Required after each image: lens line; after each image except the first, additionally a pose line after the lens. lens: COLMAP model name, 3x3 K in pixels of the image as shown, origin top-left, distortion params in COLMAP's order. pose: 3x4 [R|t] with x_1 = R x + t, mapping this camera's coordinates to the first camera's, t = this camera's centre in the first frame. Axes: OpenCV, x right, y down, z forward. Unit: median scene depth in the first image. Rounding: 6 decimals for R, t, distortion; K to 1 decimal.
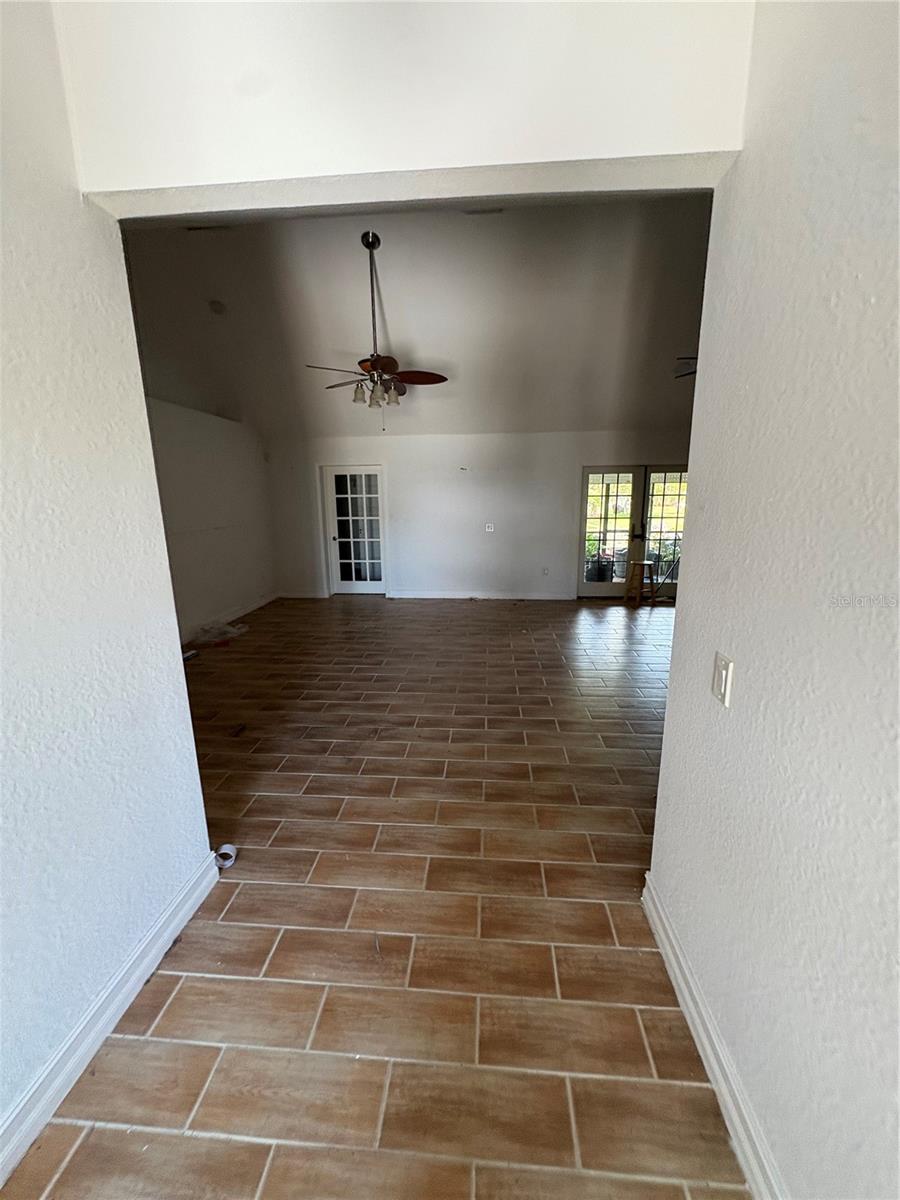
lens RADIAL K [[477.2, 0, 449.1], [0, 477.2, 599.5], [0, 0, 1]] dist [0.001344, -0.000319]
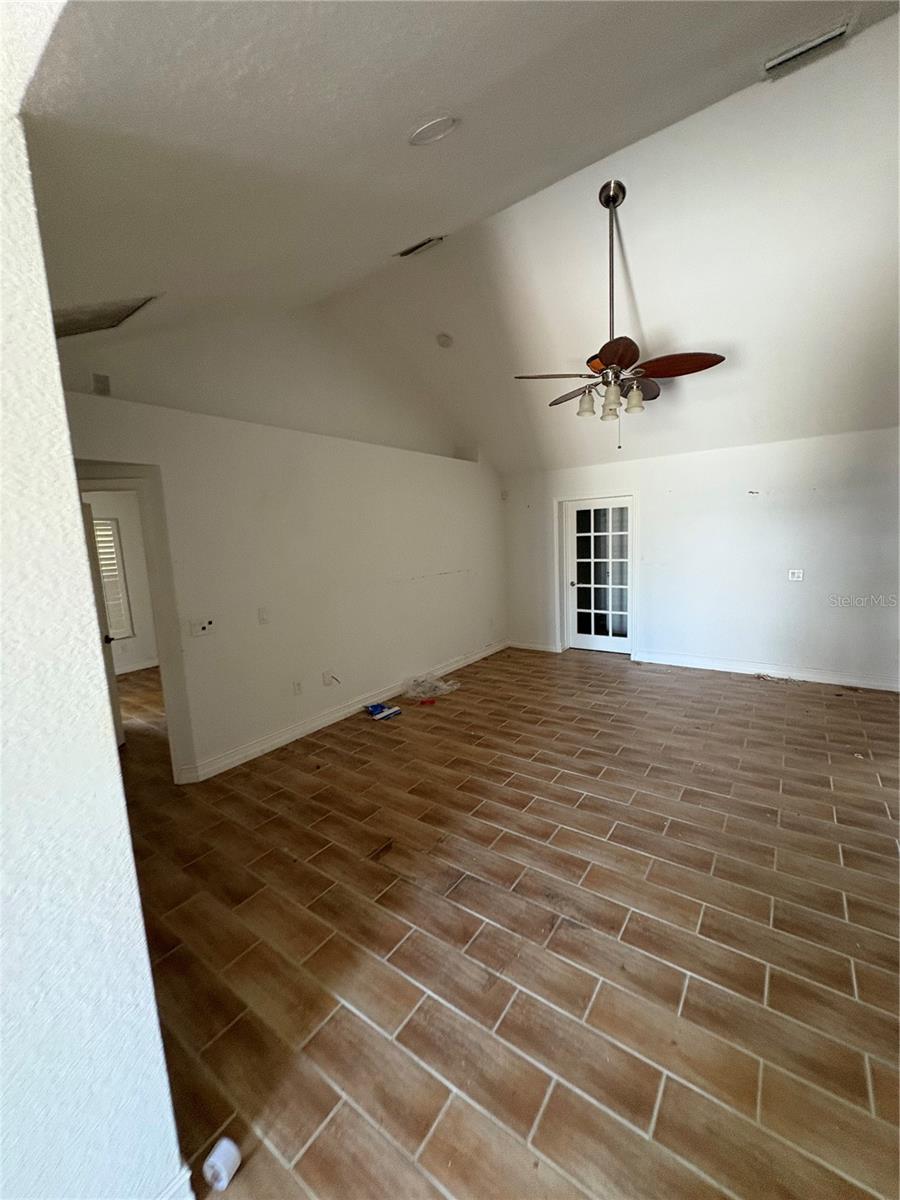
lens RADIAL K [[477.2, 0, 453.3], [0, 477.2, 599.6], [0, 0, 1]] dist [0.001344, -0.000319]
pose [[0.857923, 0.041327, -0.512114, 0.024153], [-0.075649, 0.996057, -0.046351, -0.069145], [0.508179, 0.078507, 0.857666, 0.253035]]
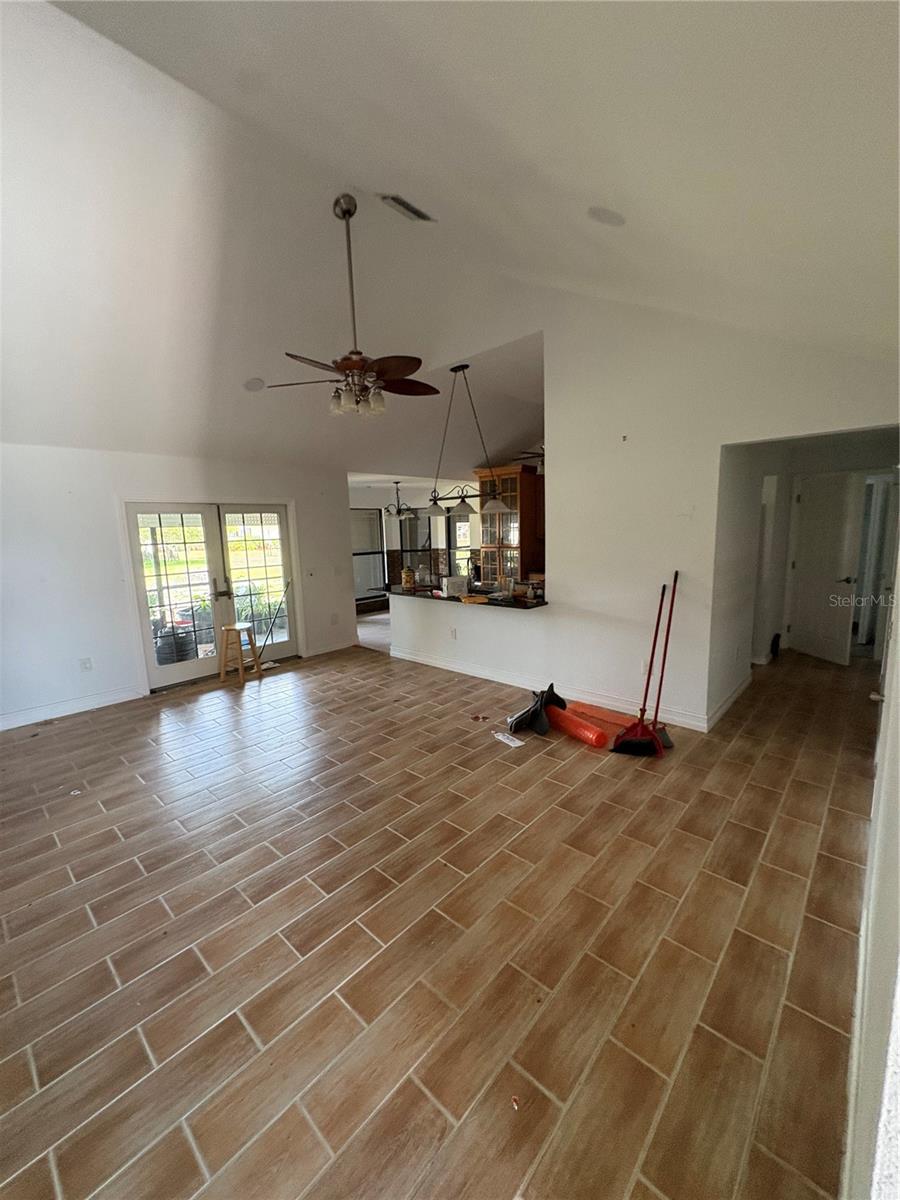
lens RADIAL K [[477.2, 0, 450.6], [0, 477.2, 594.3], [0, 0, 1]] dist [0.001344, -0.000319]
pose [[0.610124, -0.113887, 0.784078, 0.018794], [0.192868, 0.981196, -0.007560, -0.078469], [-0.768473, 0.155836, 0.620616, 0.344982]]
